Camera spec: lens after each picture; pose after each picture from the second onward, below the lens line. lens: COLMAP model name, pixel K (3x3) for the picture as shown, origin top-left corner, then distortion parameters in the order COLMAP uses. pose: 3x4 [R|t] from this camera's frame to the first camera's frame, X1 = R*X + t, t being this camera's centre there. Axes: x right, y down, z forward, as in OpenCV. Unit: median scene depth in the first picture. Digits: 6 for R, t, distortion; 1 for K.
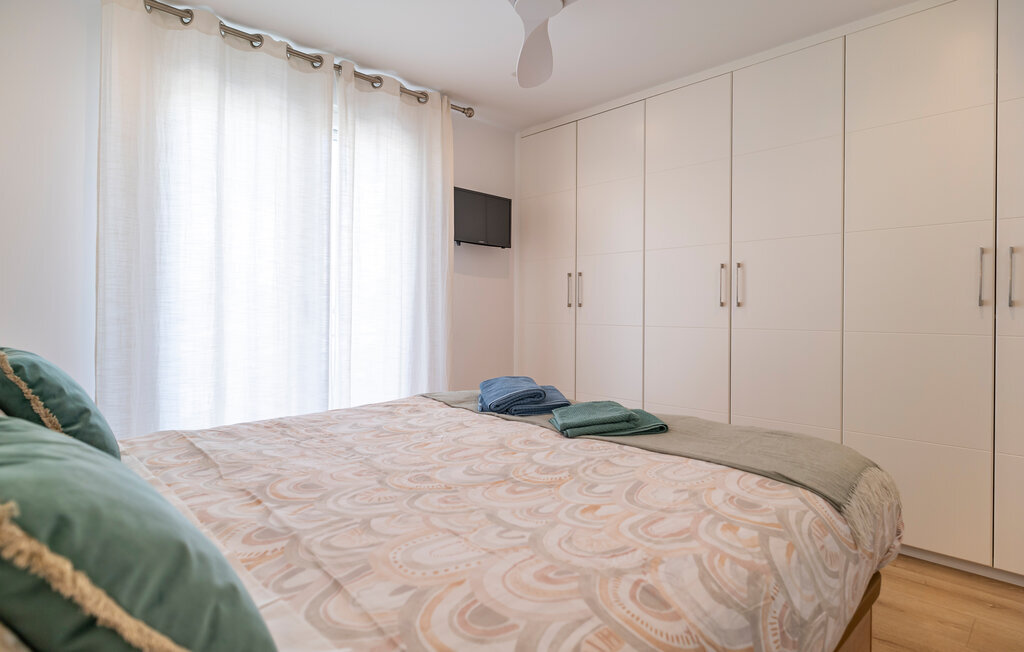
lens RADIAL K [[536.4, 0, 502.3], [0, 536.4, 318.4], [0, 0, 1]] dist [-0.005504, -0.000495]
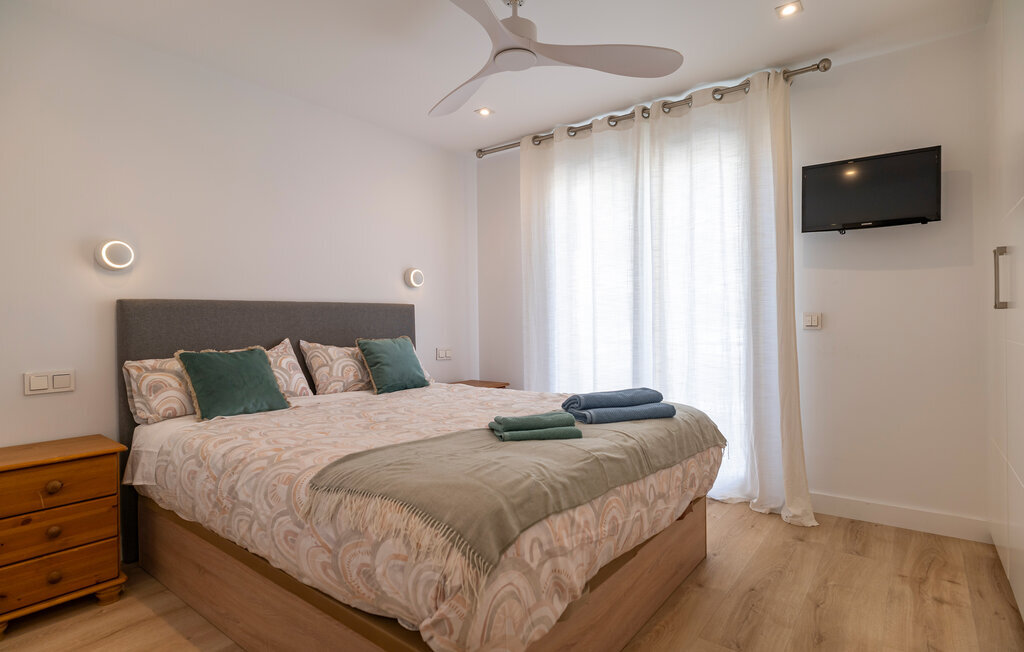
lens RADIAL K [[536.4, 0, 502.3], [0, 536.4, 318.4], [0, 0, 1]] dist [-0.005504, -0.000495]
pose [[0.140151, -0.011776, -0.990060, 0.811379], [-0.001098, 0.999927, -0.012049, -0.004325], [0.990130, 0.002776, 0.140128, 0.534106]]
